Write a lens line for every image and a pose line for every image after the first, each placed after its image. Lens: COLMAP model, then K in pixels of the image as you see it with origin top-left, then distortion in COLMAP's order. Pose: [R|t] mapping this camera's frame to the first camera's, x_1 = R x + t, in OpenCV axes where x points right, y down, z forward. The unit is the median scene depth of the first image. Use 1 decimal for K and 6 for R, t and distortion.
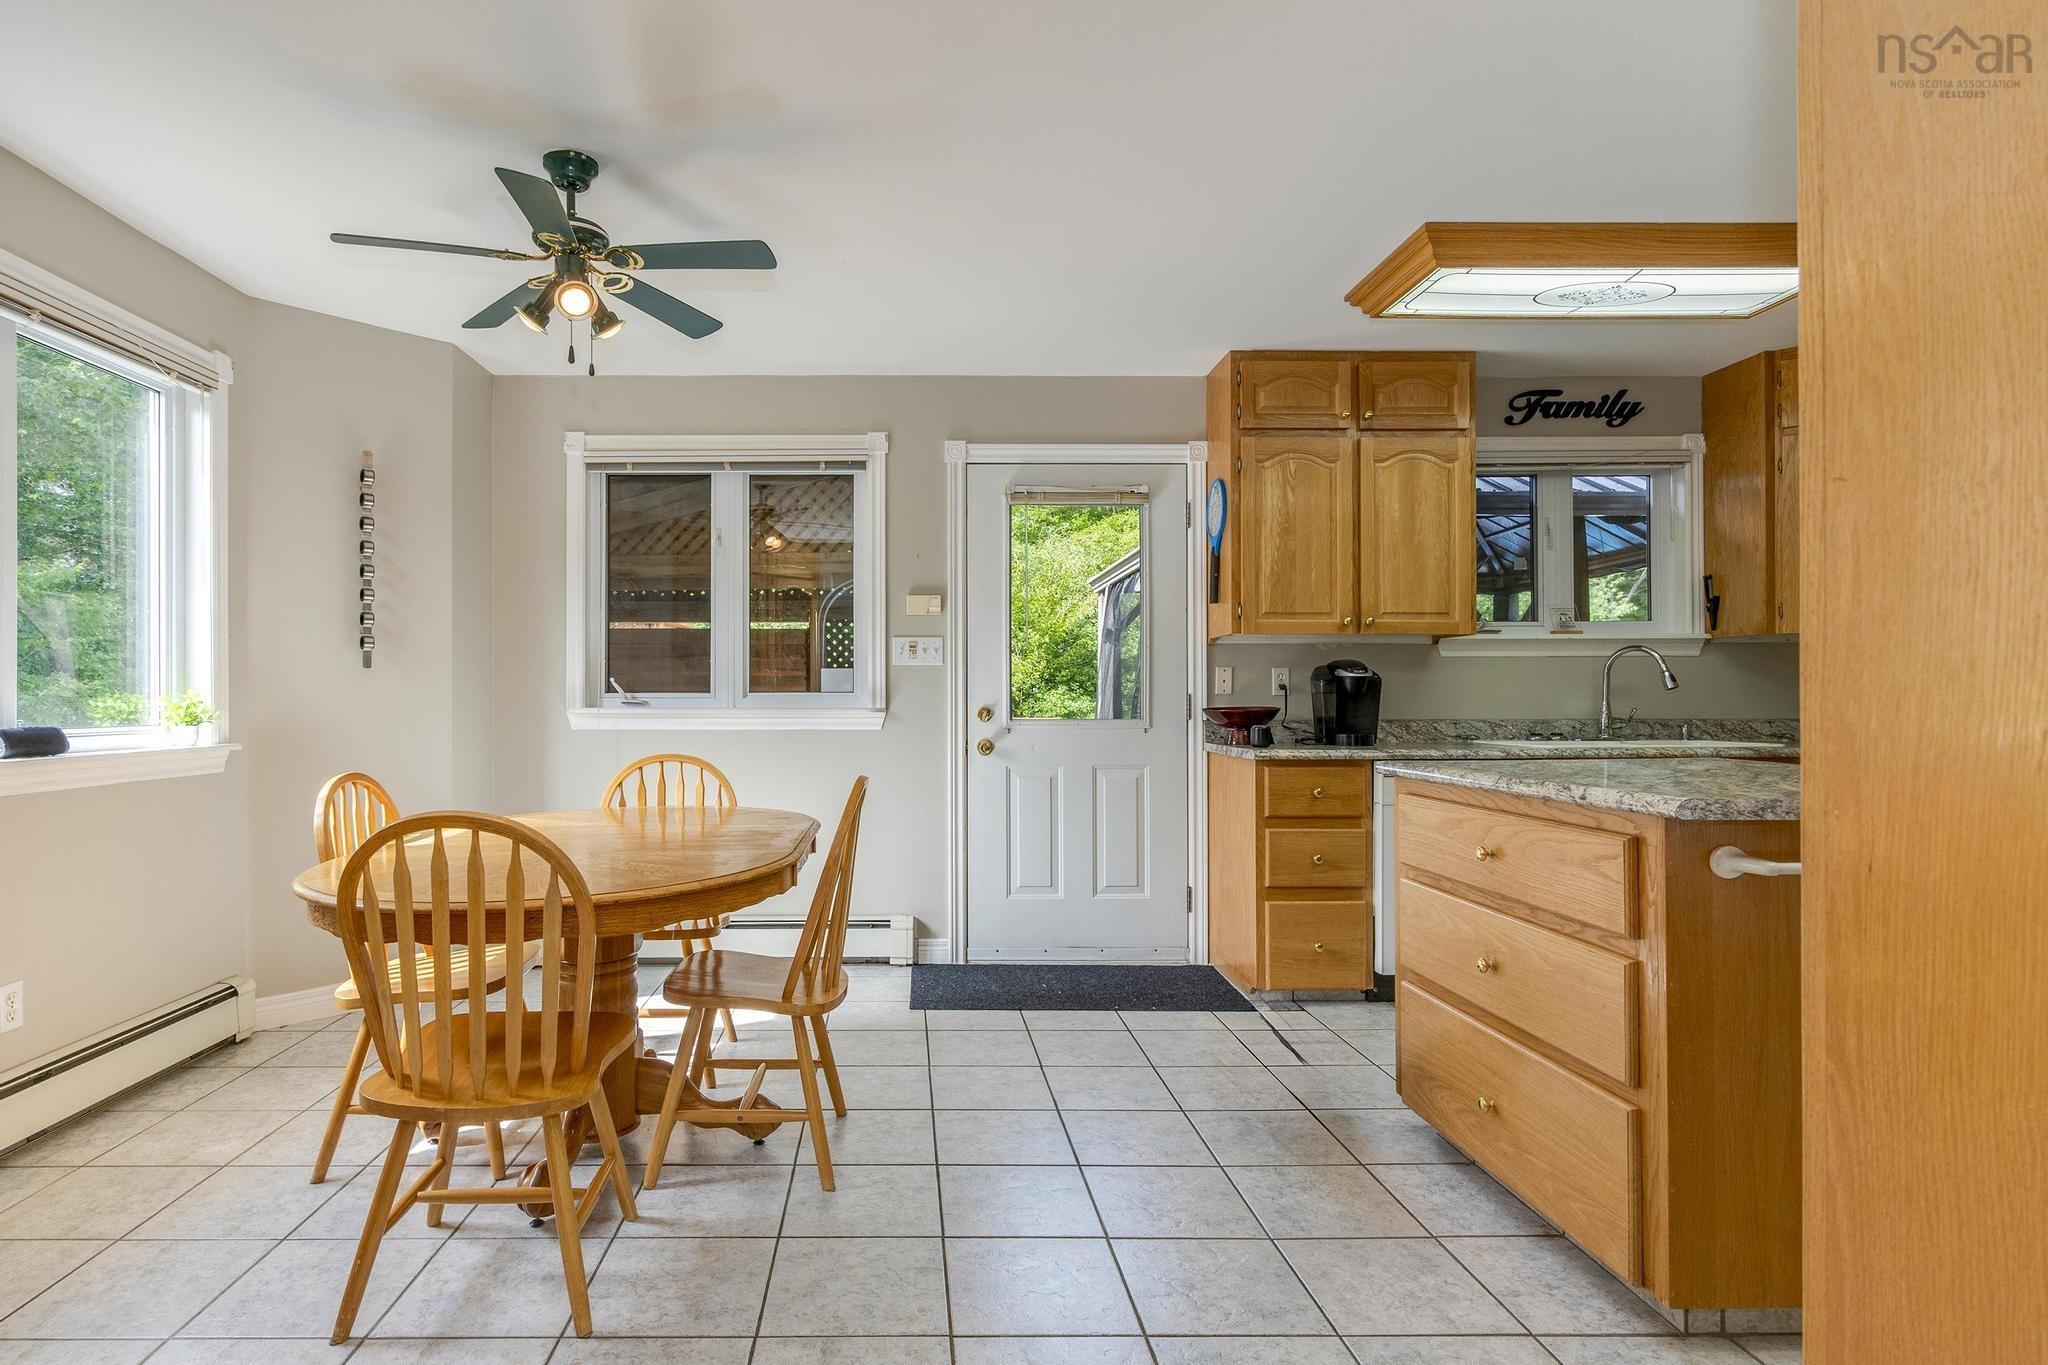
lens RADIAL K [[1044.6, 0, 905.4], [0, 1044.6, 699.6], [0, 0, 1]] dist [-0.006323, 0.000204]
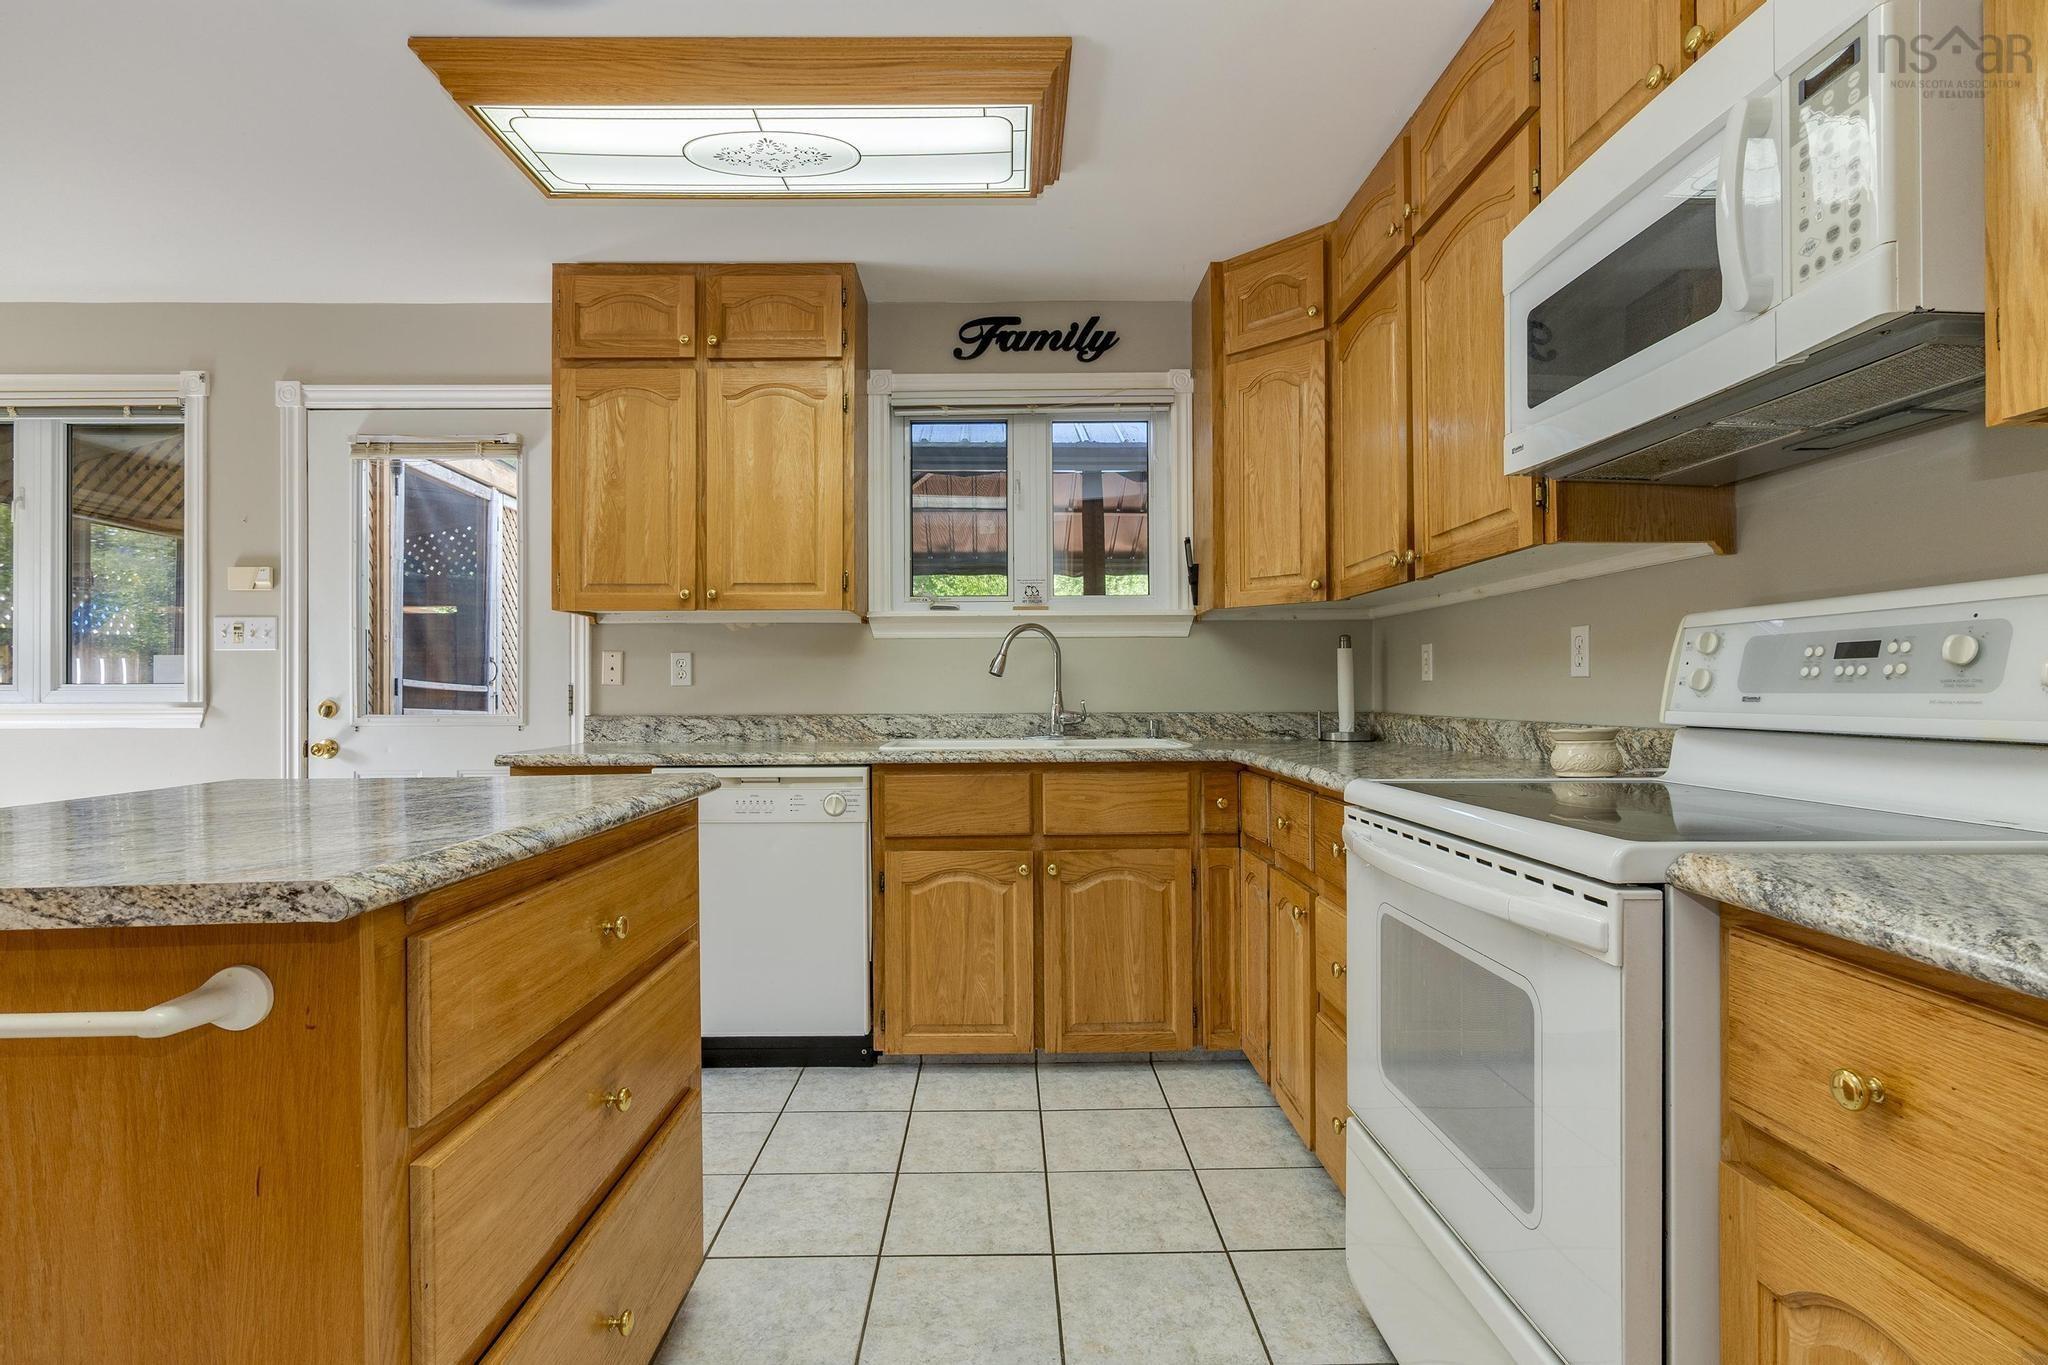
lens RADIAL K [[1021.2, 0, 1012.9], [0, 1021.2, 682.0], [0, 0, 1]] dist [-0.007813, 0.001916]
pose [[0.999984, -0.003470, 0.004511, 0.623955], [0.003502, 0.999968, -0.007125, -0.000317], [-0.004486, 0.007141, 0.999964, 0.189181]]
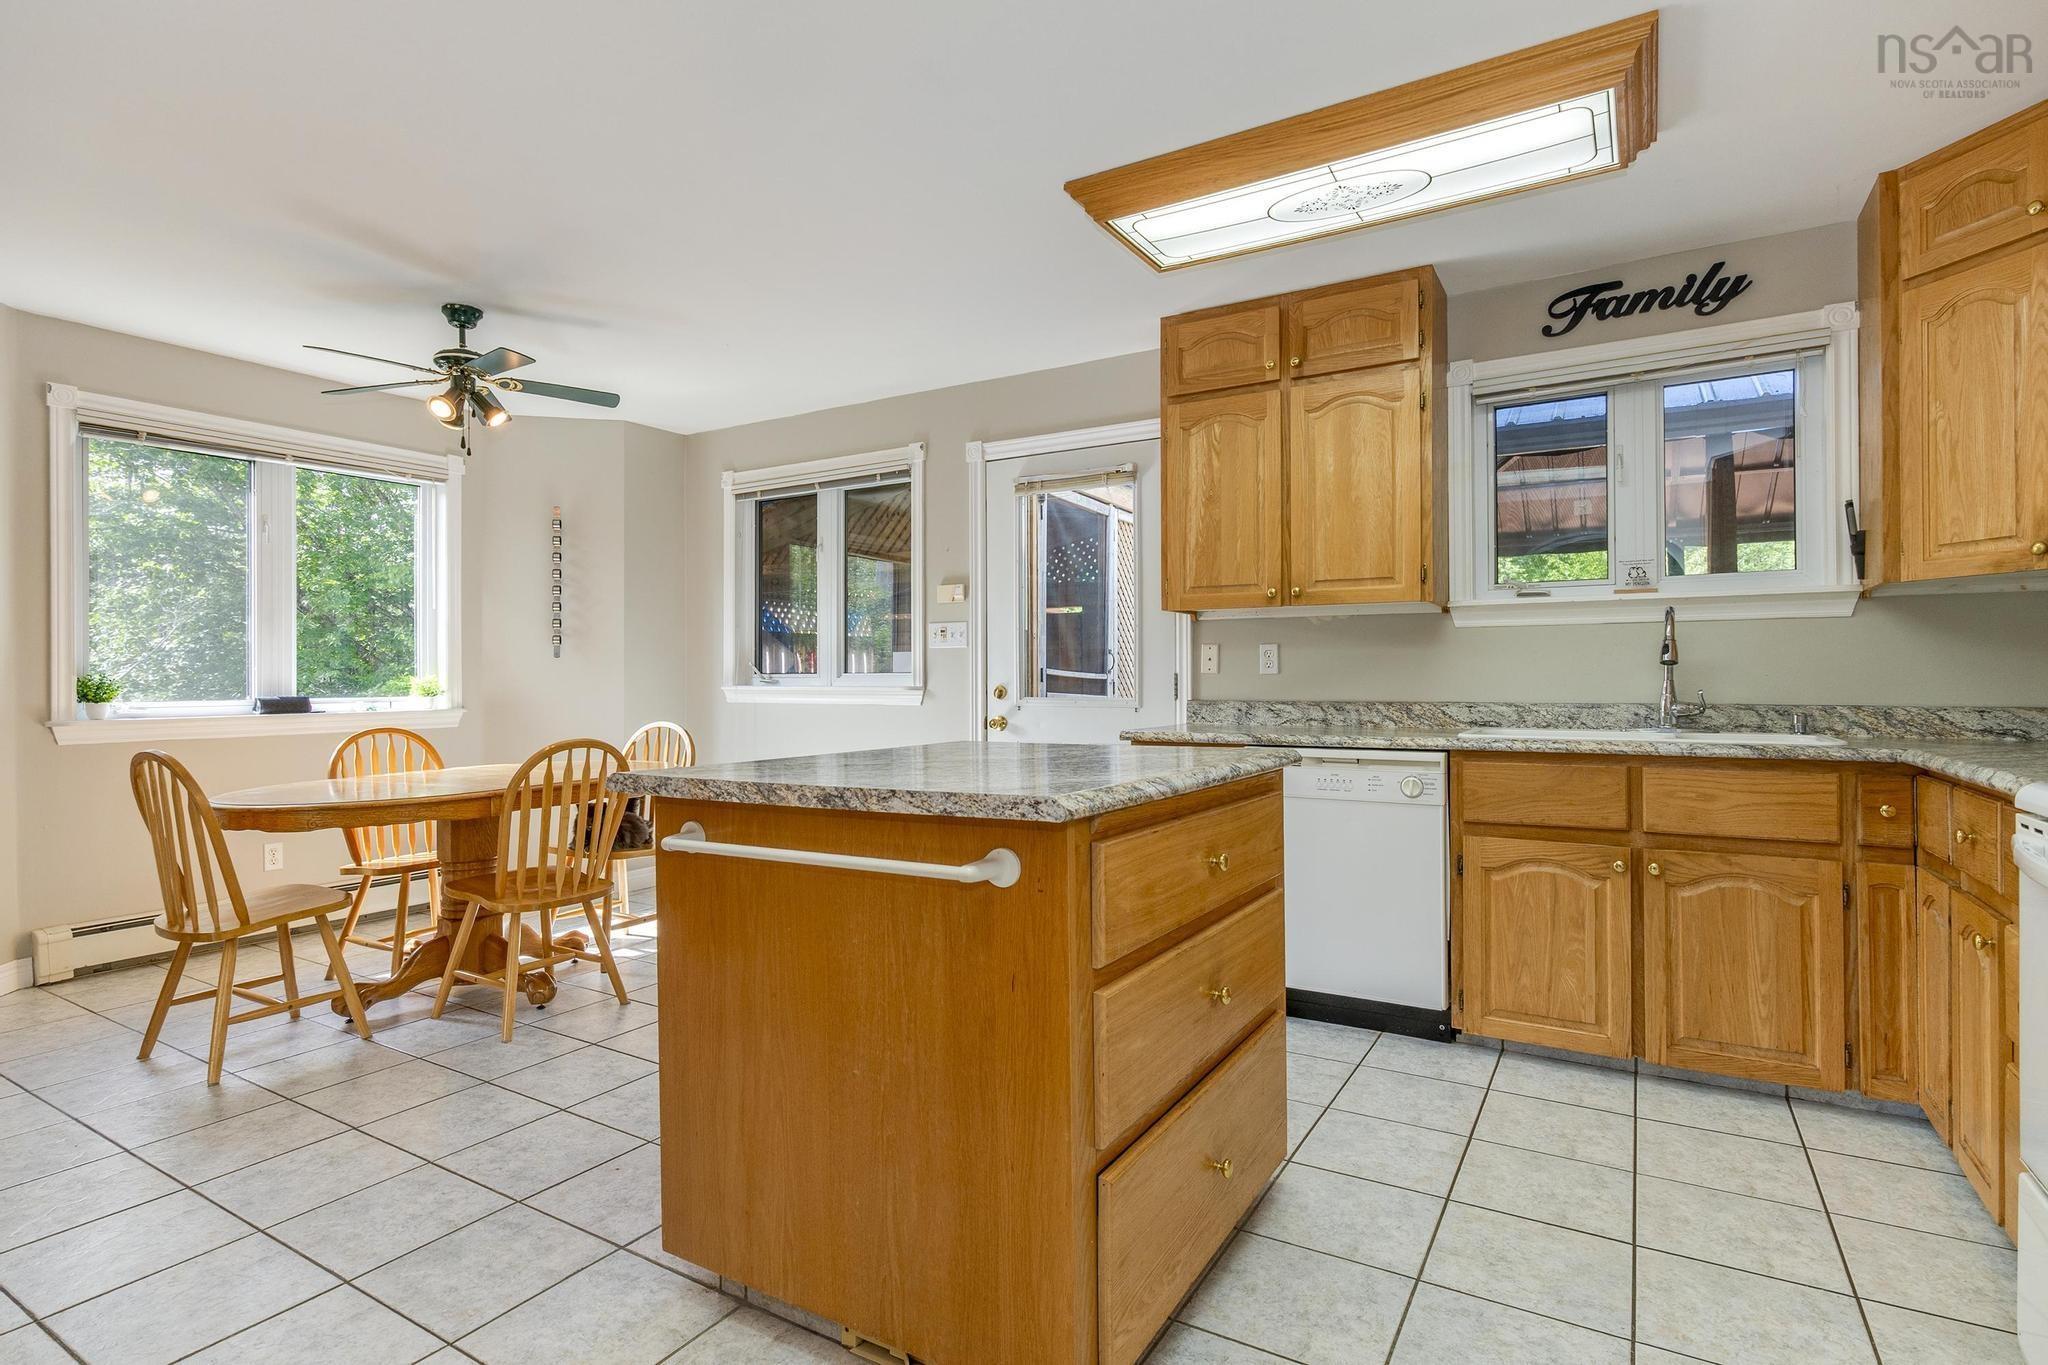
lens RADIAL K [[1021.1, 0, 1019.6], [0, 1021.1, 671.1], [0, 0, 1]] dist [-0.003397, 0.001116]
pose [[0.852879, -0.005510, -0.522079, 0.647078], [0.002156, 0.999973, -0.007031, -0.000850], [0.522104, 0.004871, 0.852868, 0.117318]]
